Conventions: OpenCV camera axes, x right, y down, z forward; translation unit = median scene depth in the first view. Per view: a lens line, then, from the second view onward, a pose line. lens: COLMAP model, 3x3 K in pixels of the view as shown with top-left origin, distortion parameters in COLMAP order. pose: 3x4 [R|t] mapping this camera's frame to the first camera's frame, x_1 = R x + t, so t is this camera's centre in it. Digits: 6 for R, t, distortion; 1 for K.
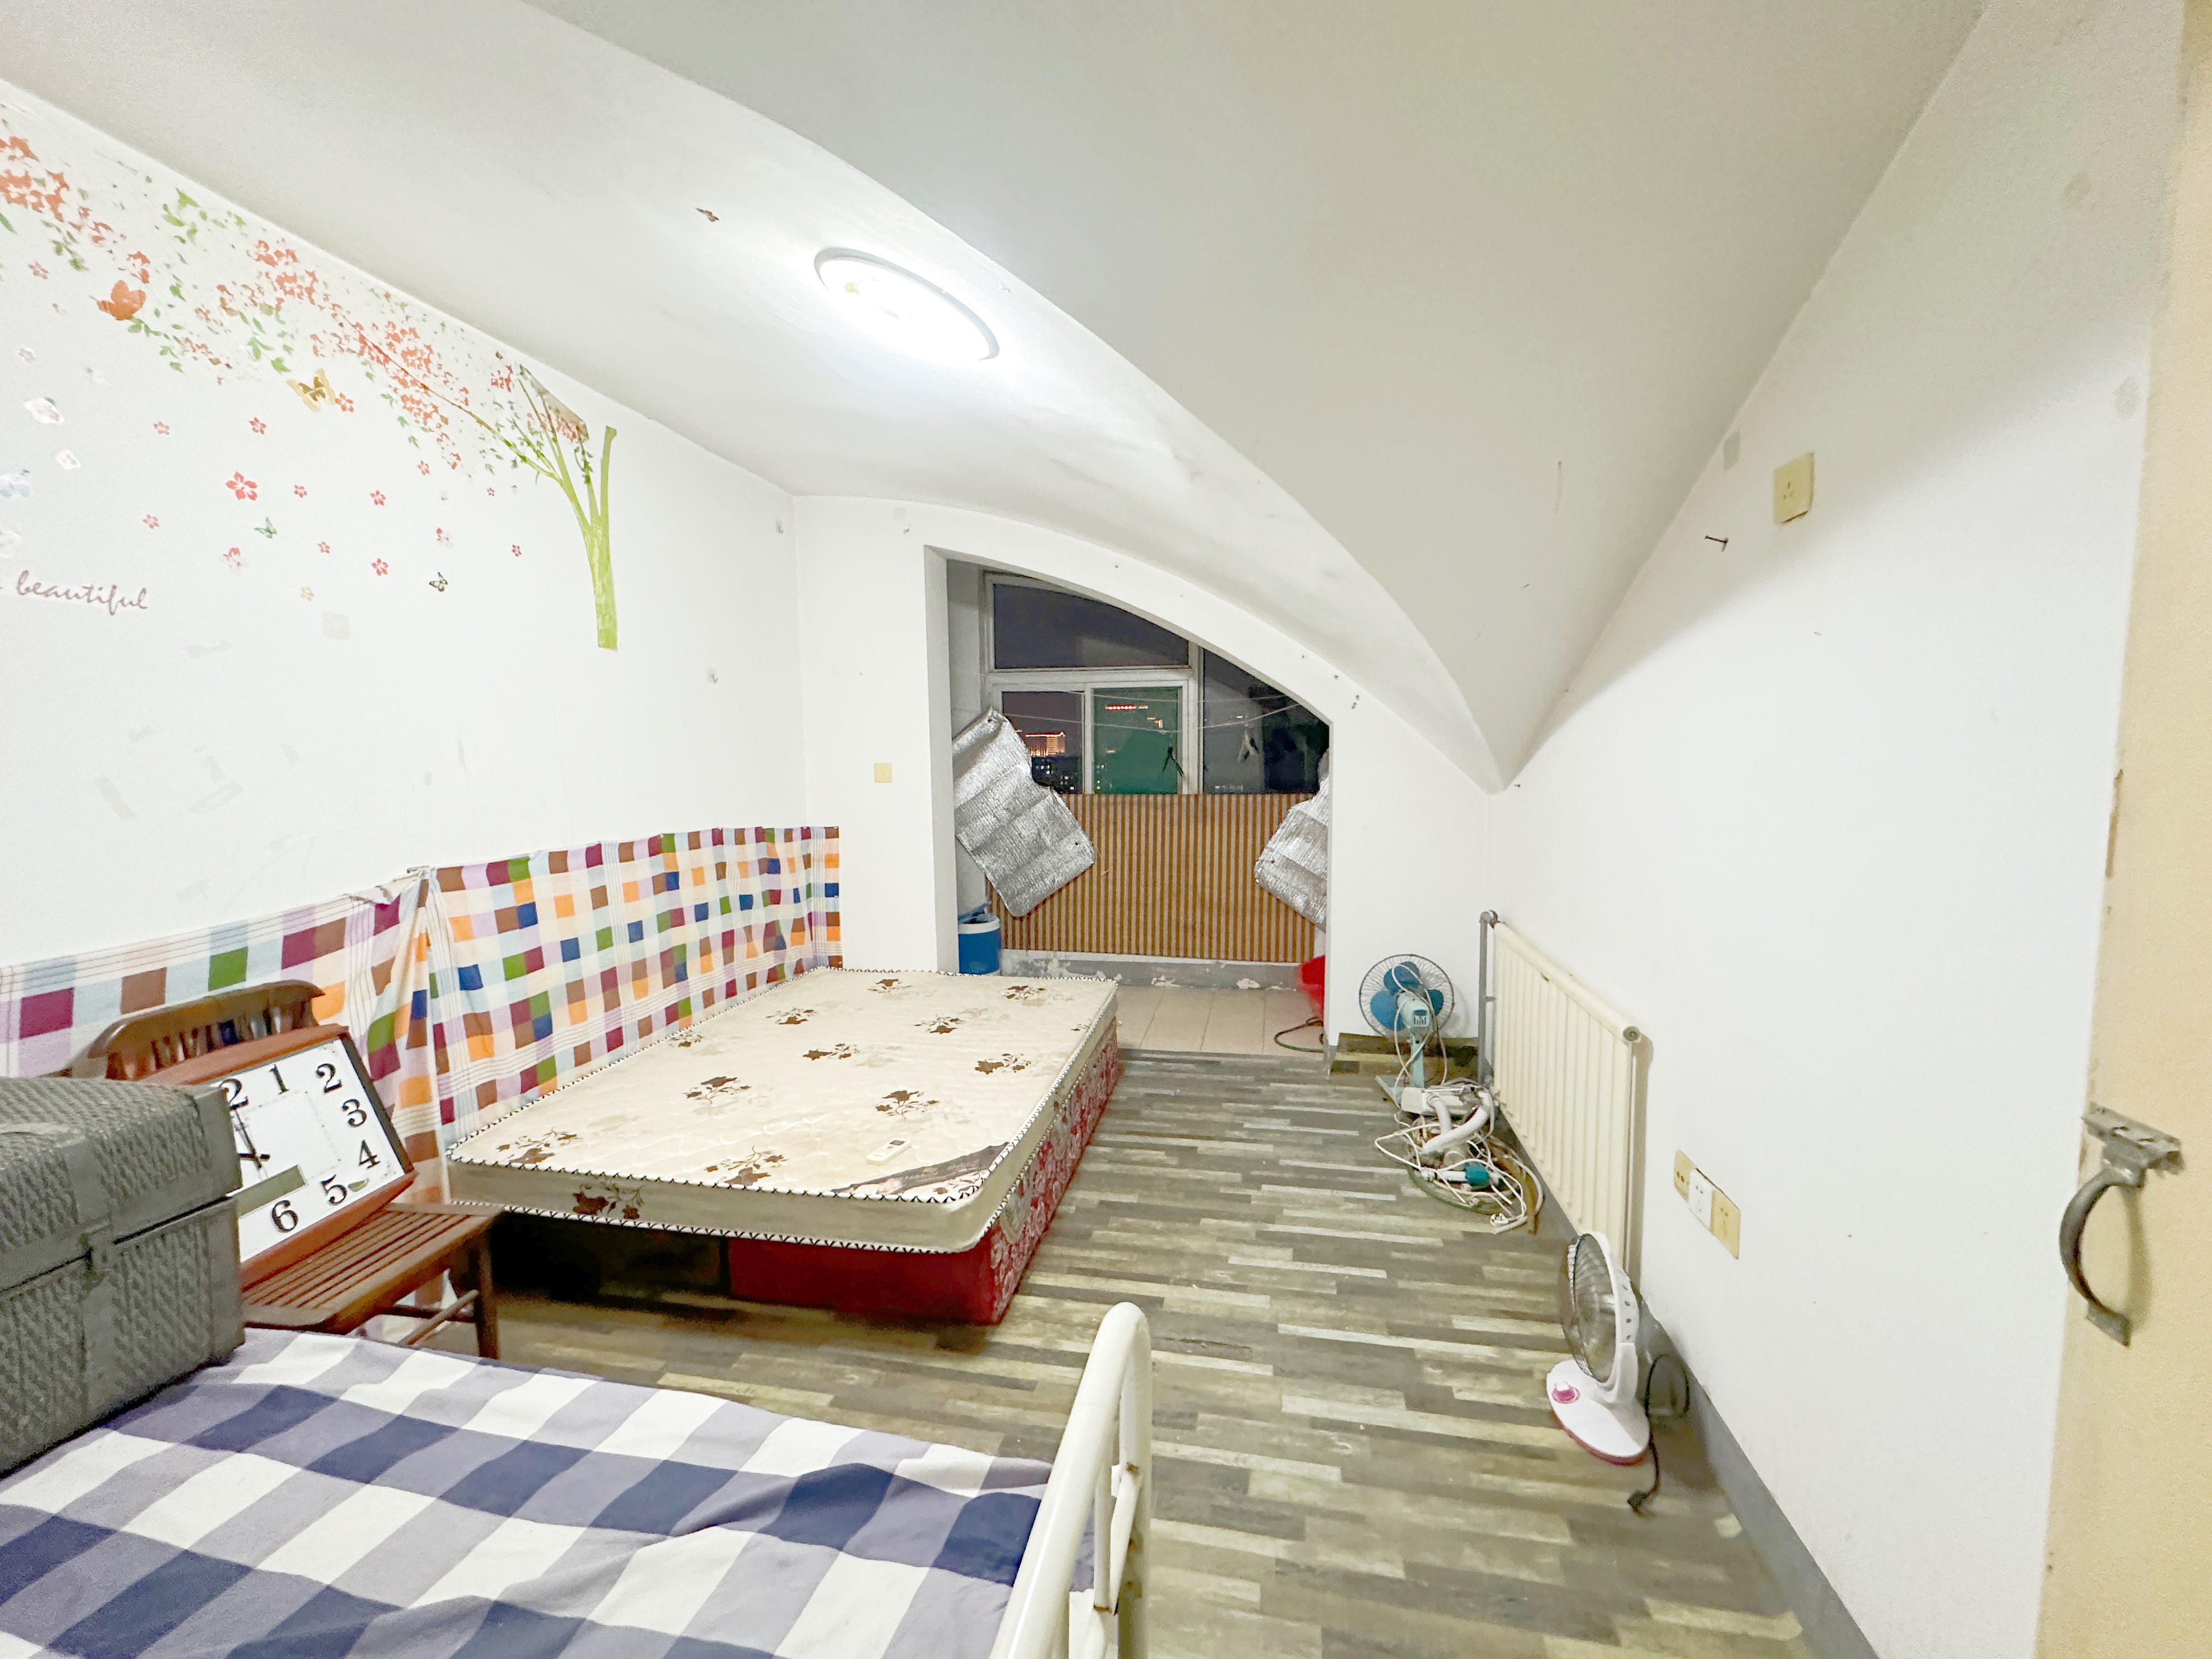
lens RADIAL K [[887.8, 0, 1112.7], [0, 887.8, 824.4], [0, 0, 1]] dist [-0.002060, -0.000197]
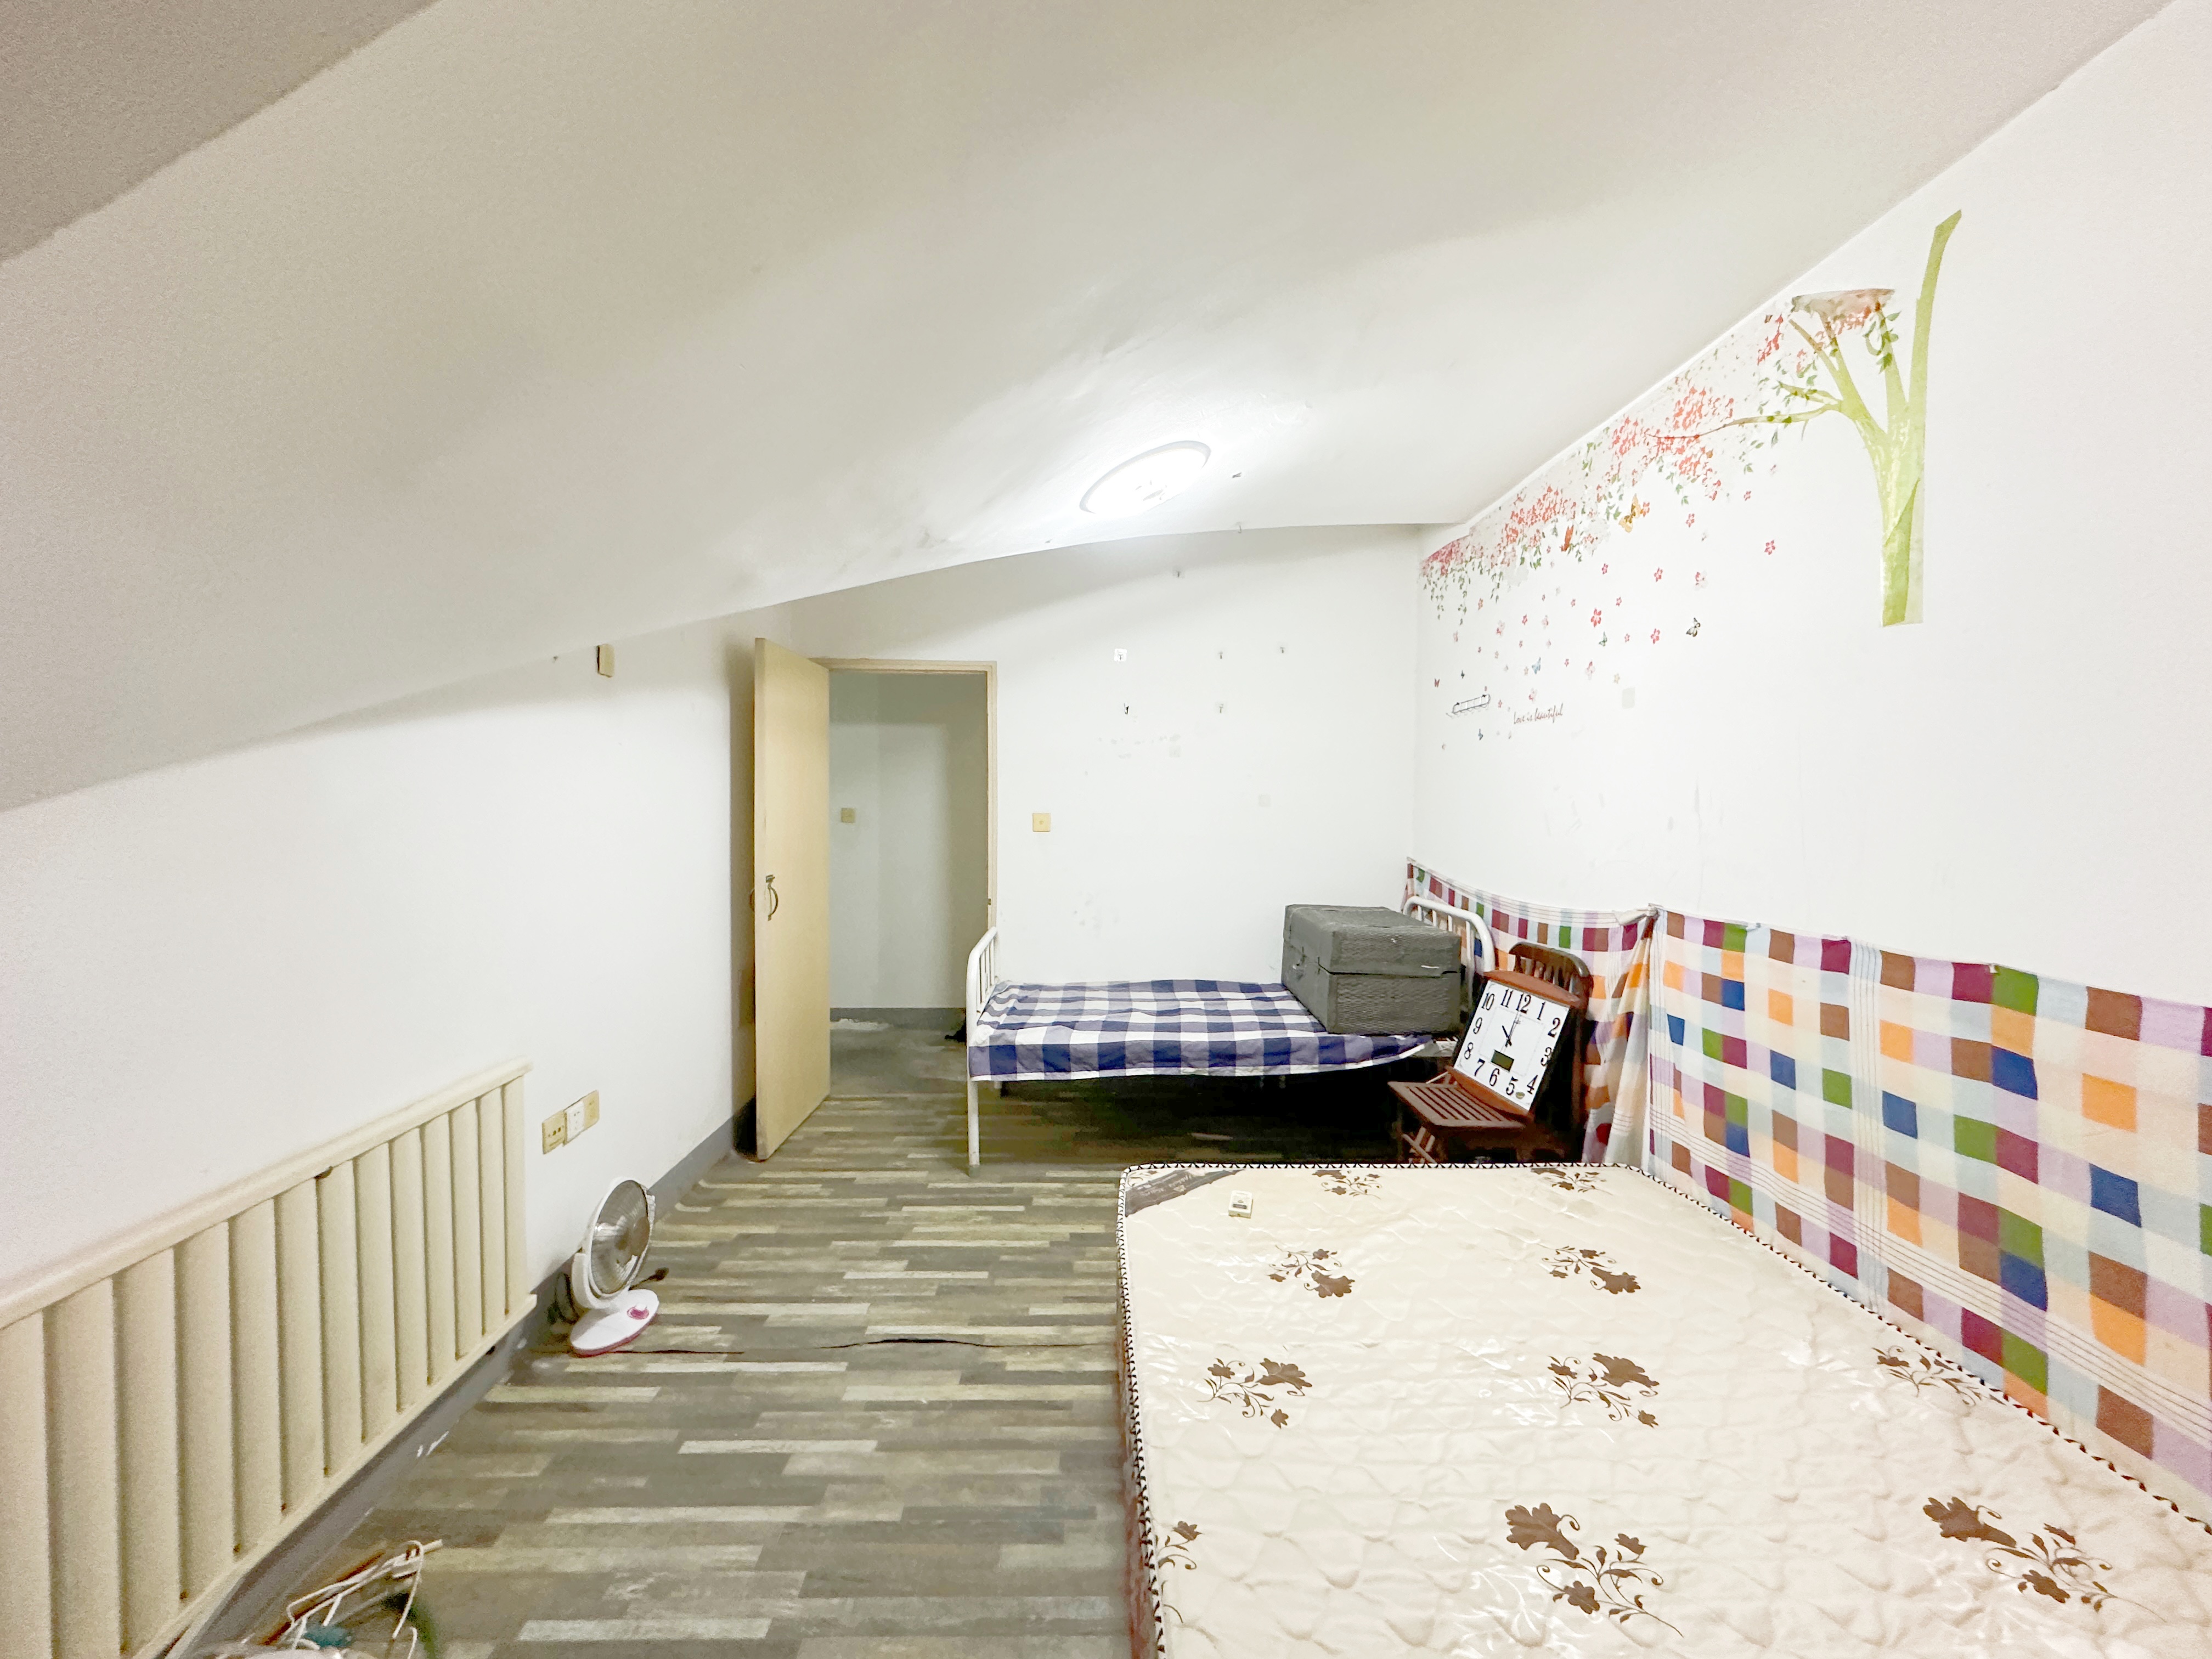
lens RADIAL K [[887.8, 0, 1105.0], [0, 887.8, 832.8], [0, 0, 1]] dist [-0.002060, -0.000197]
pose [[-0.978245, 0.012308, -0.207087, 0.092868], [-0.011855, 0.993291, 0.115035, -0.149386], [0.207113, 0.114988, -0.971536, 1.828418]]
